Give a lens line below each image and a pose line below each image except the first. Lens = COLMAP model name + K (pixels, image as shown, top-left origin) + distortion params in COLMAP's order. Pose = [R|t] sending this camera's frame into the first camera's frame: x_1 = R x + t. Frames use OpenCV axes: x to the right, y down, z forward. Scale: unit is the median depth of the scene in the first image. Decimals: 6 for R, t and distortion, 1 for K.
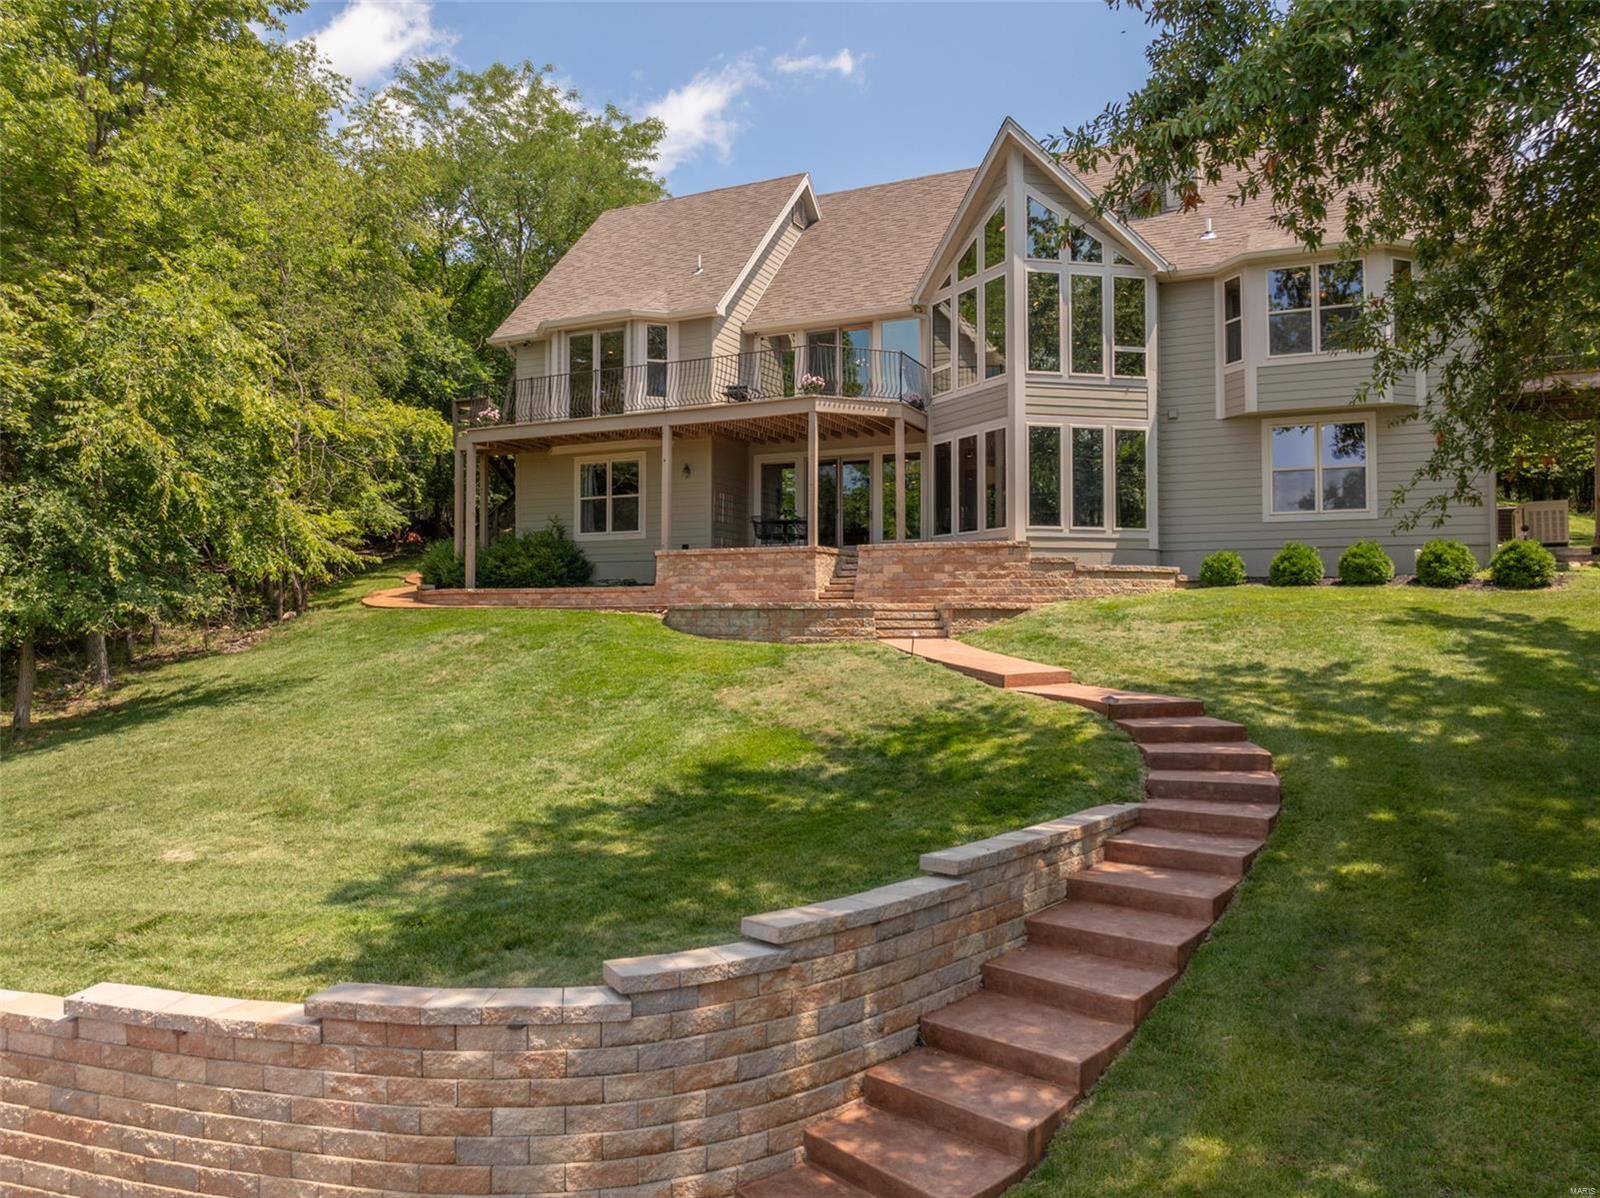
lens RADIAL K [[1124.7, 0, 800.0], [0, 1124.7, 599.0], [0, 0, 1]] dist [-0.039835, 0.008140]
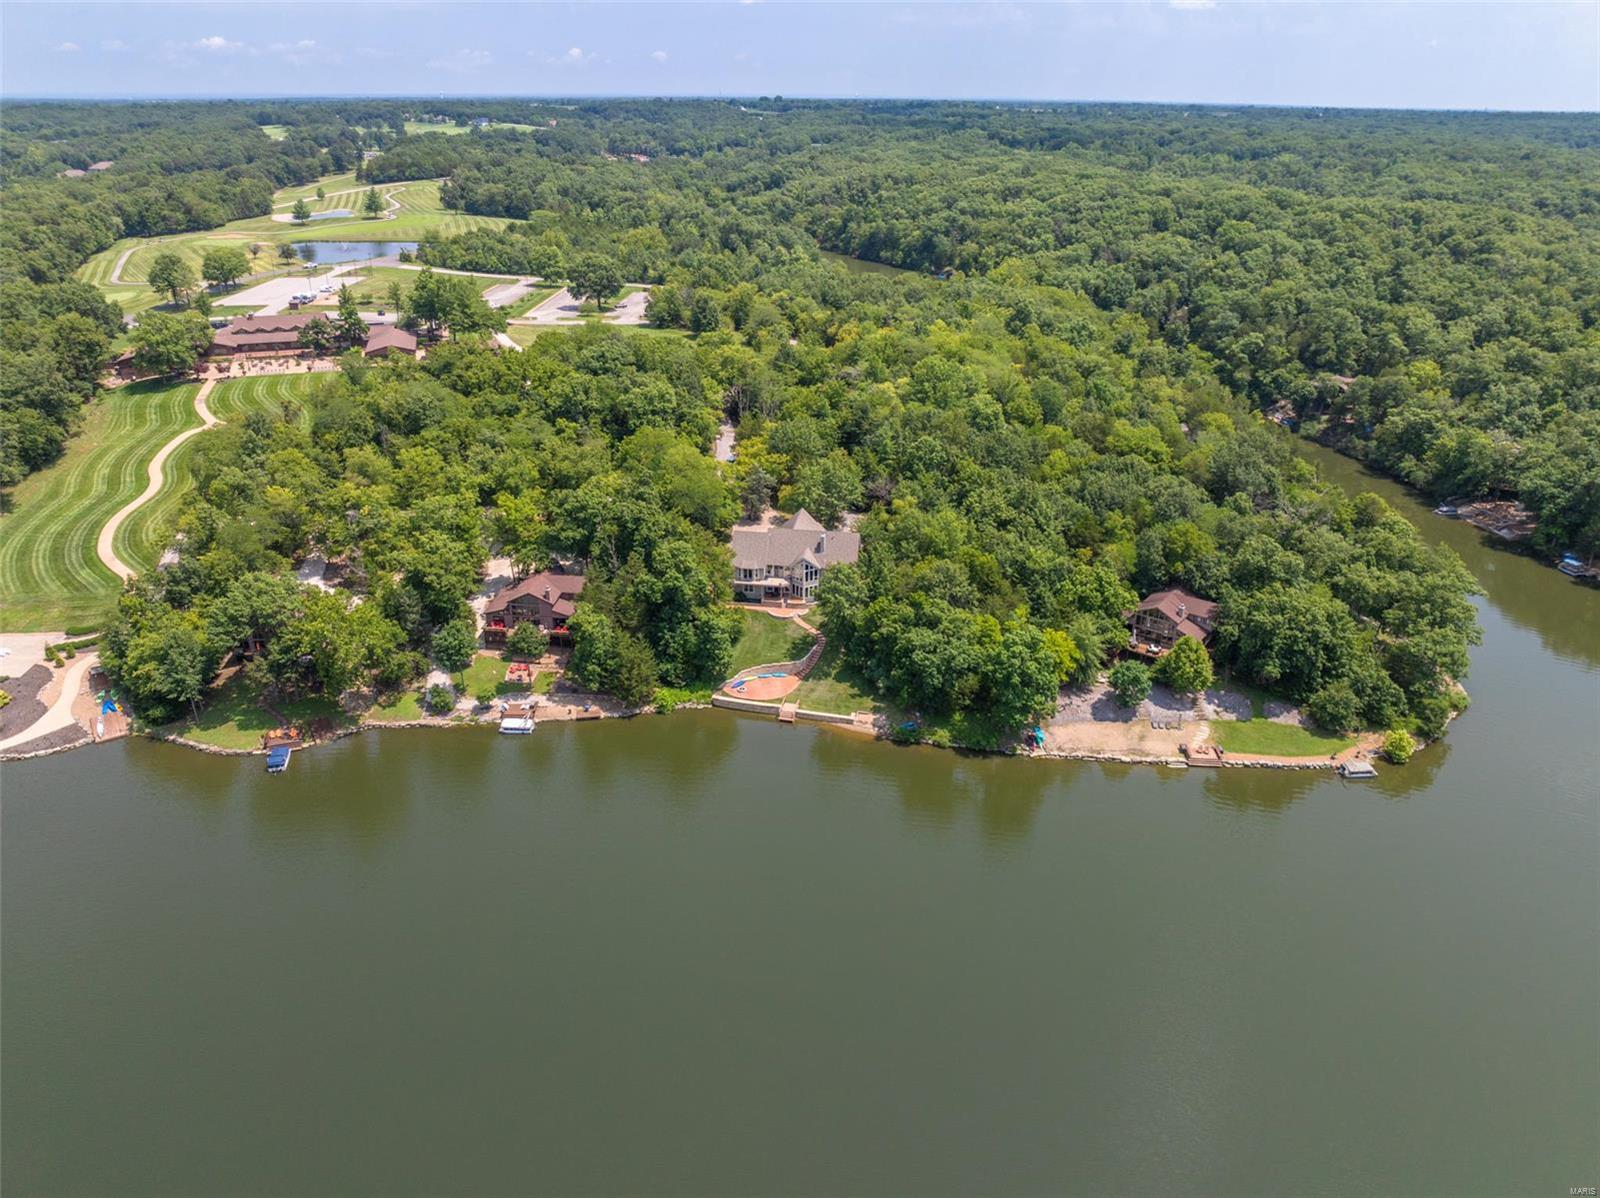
lens RADIAL K [[1124.7, 0, 800.0], [0, 1124.7, 599.0], [0, 0, 1]] dist [-0.039835, 0.008140]
pose [[0.952924, -0.122602, 0.277317, -2.320410], [-0.011348, 0.899545, 0.436682, -3.963585], [-0.302997, -0.419271, 0.855806, -6.674903]]
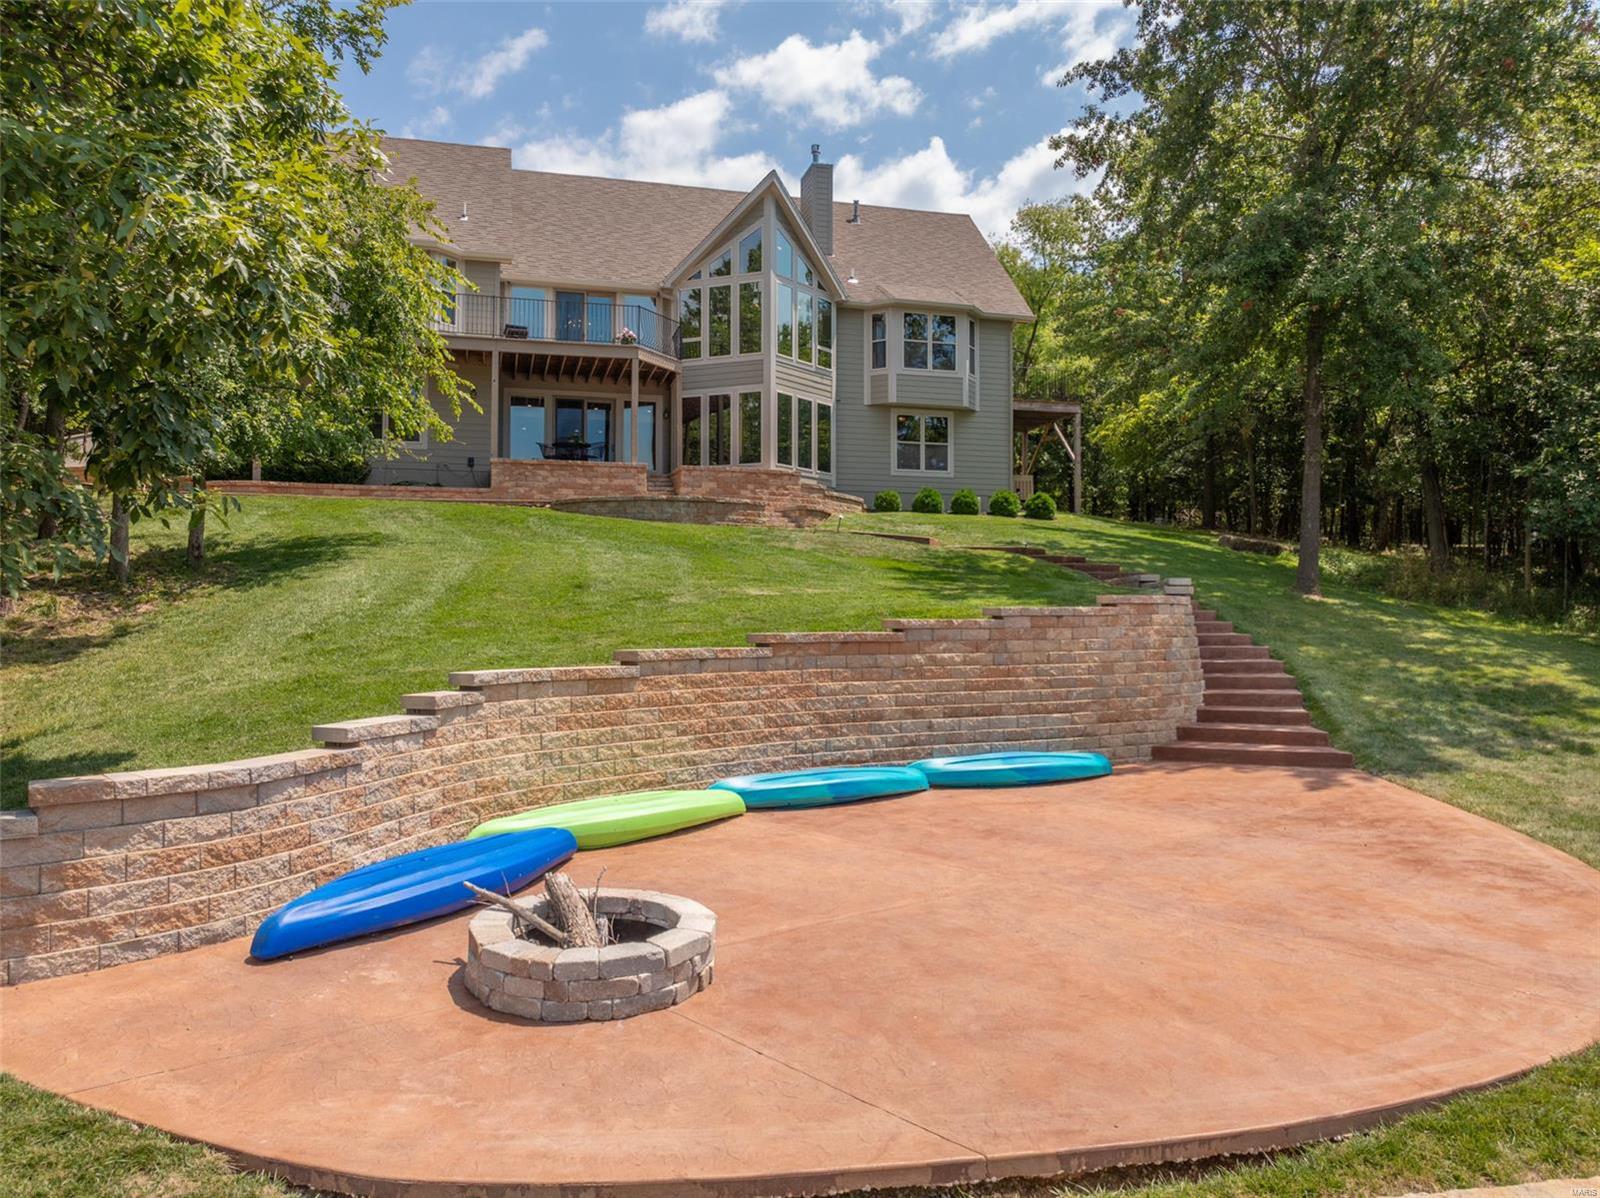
lens RADIAL K [[1124.7, 0, 800.0], [0, 1124.7, 599.0], [0, 0, 1]] dist [-0.039835, 0.008140]
pose [[0.754161, 0.013331, 0.656554, -0.683483], [-0.012854, 0.999902, -0.005538, 0.110572], [-0.656563, -0.004263, 0.754259, -0.082119]]
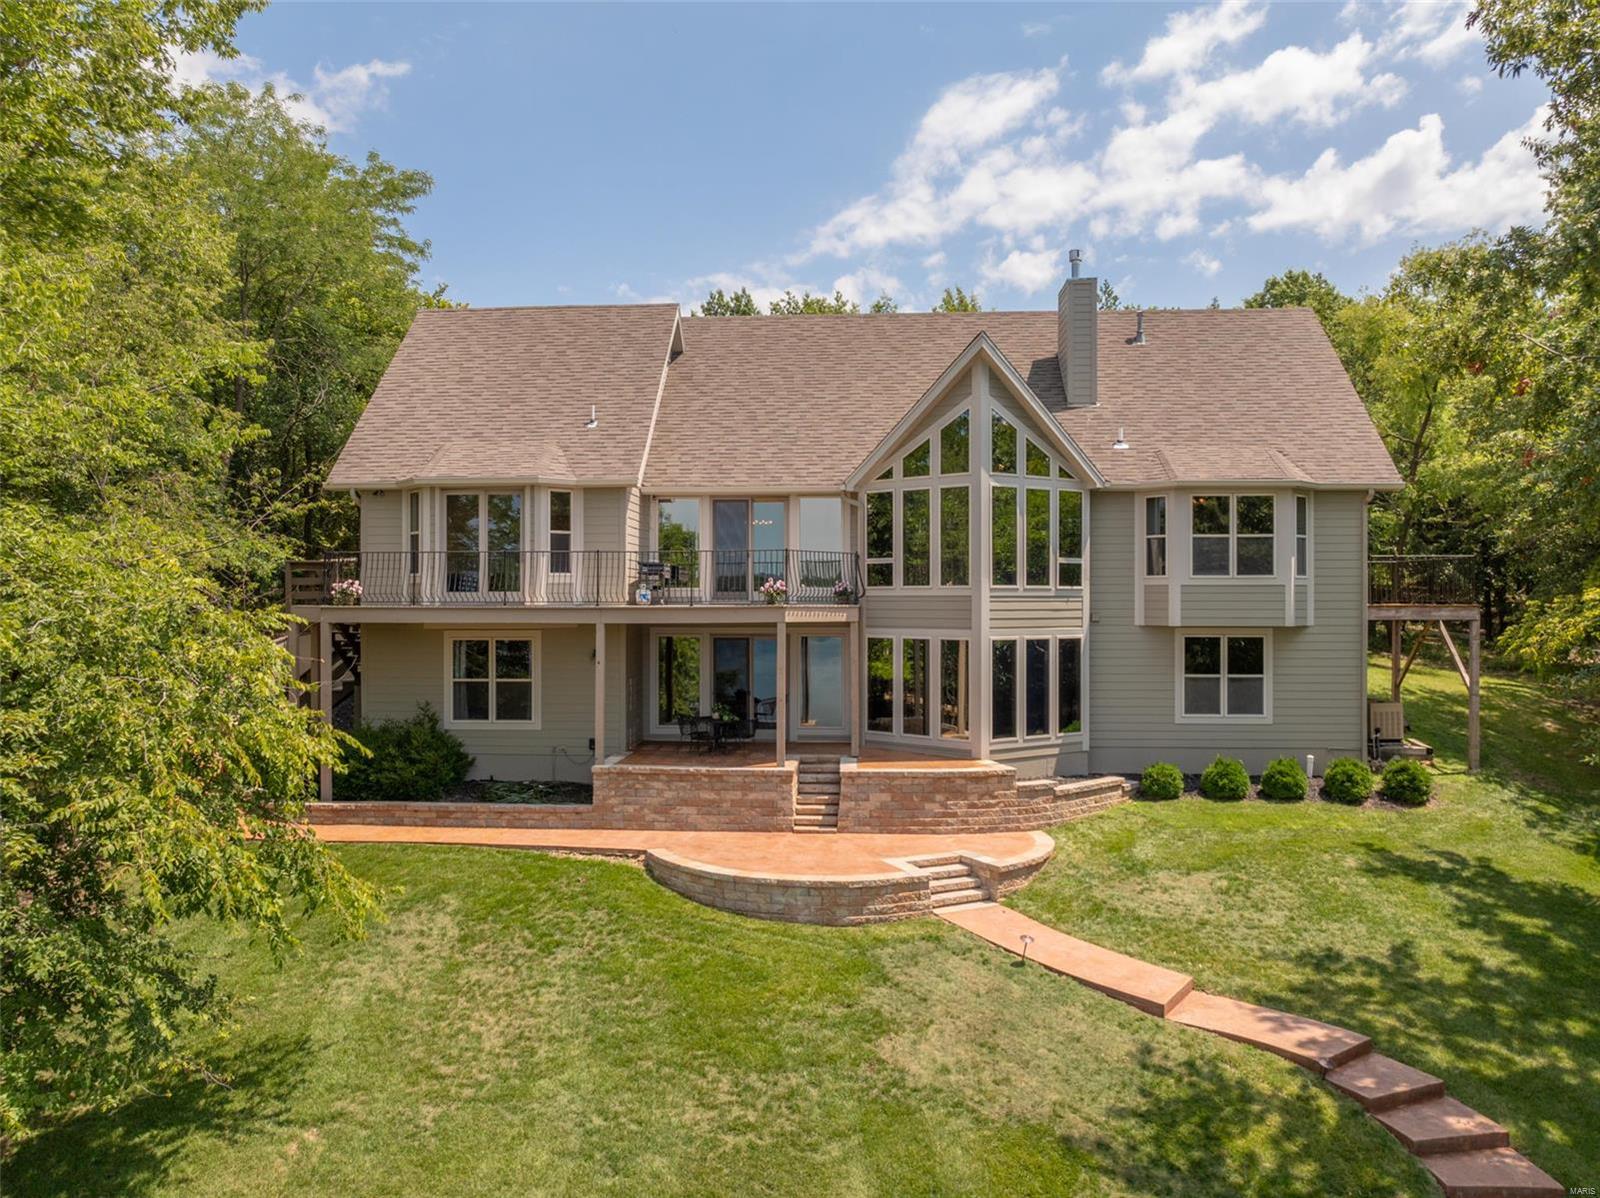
lens RADIAL K [[1124.7, 0, 800.0], [0, 1124.7, 599.0], [0, 0, 1]] dist [-0.039835, 0.008140]
pose [[0.929095, -0.001514, 0.369837, -0.323067], [-0.005942, 0.999801, 0.019019, -0.205653], [-0.369793, -0.019868, 0.928902, 0.125057]]
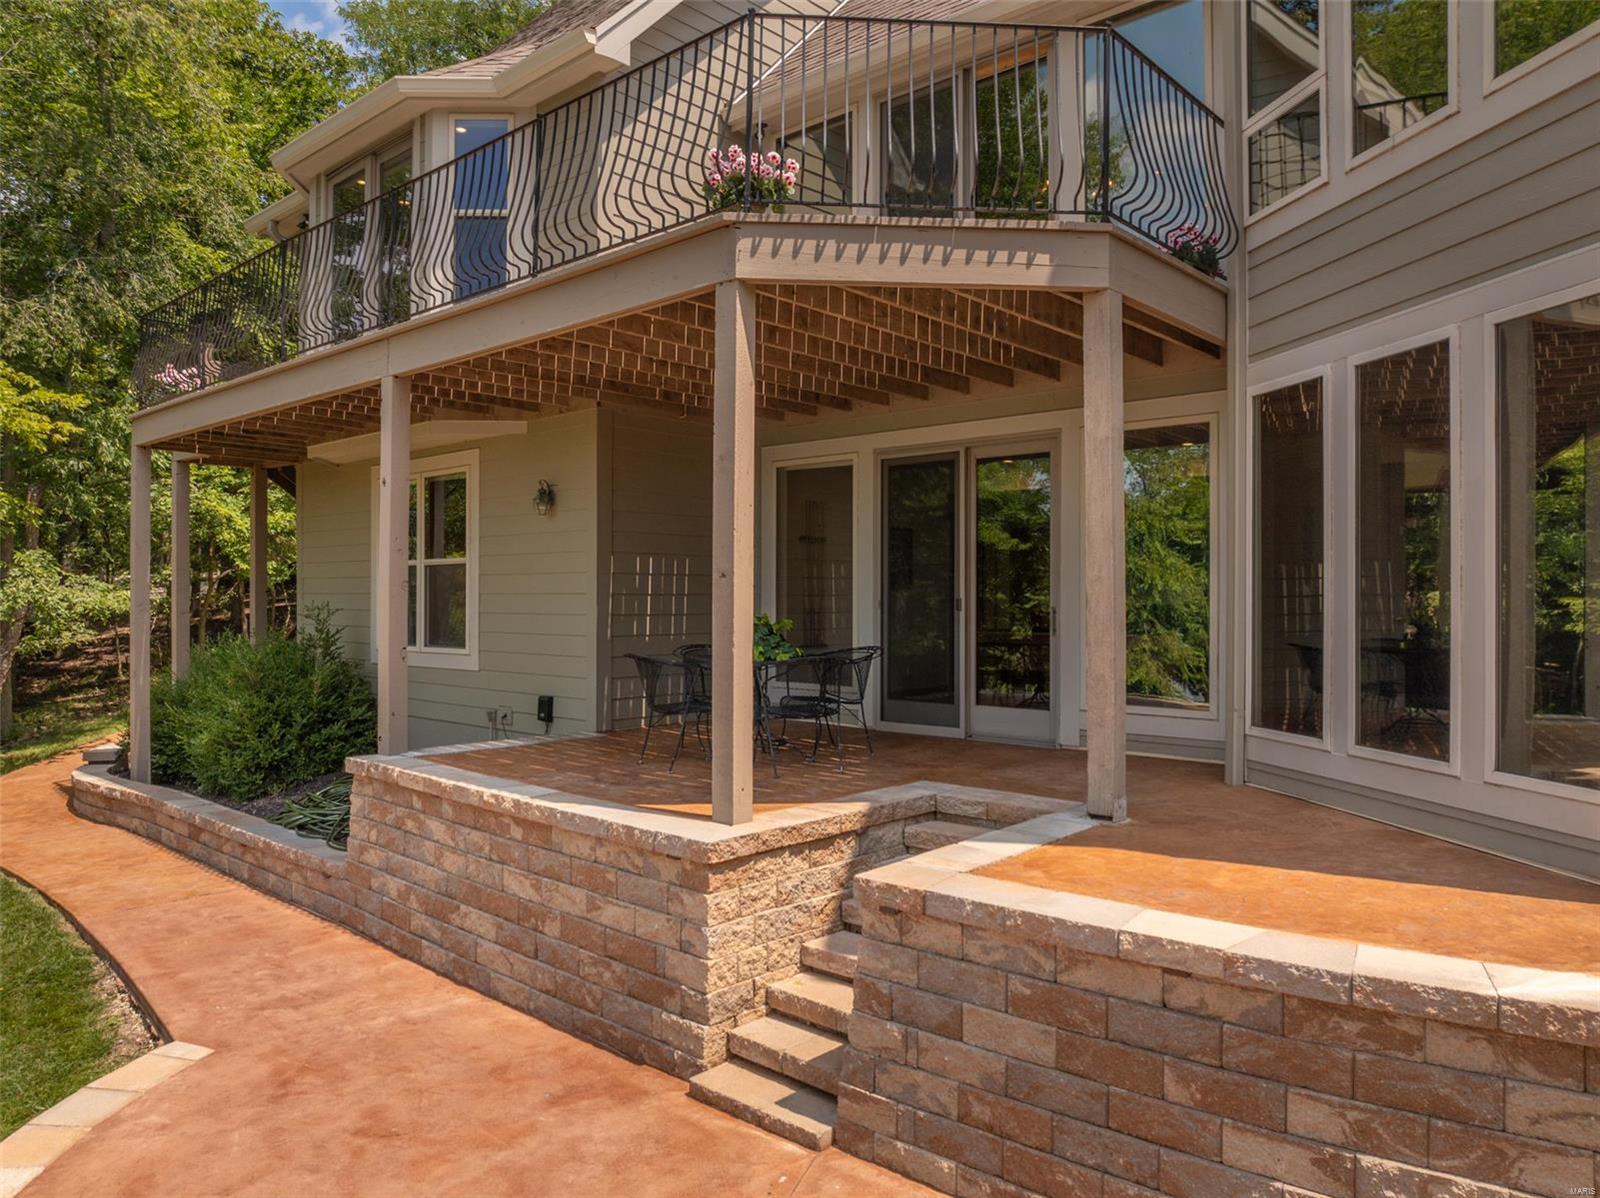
lens RADIAL K [[1120.5, 0, 800.0], [0, 1120.5, 599.0], [0, 0, 1]] dist [-0.033491, -0.007164]
pose [[0.958684, 0.001521, -0.284471, 0.098384], [0.003809, 0.999827, 0.018182, -0.101152], [0.284449, -0.018514, 0.958512, 0.768852]]
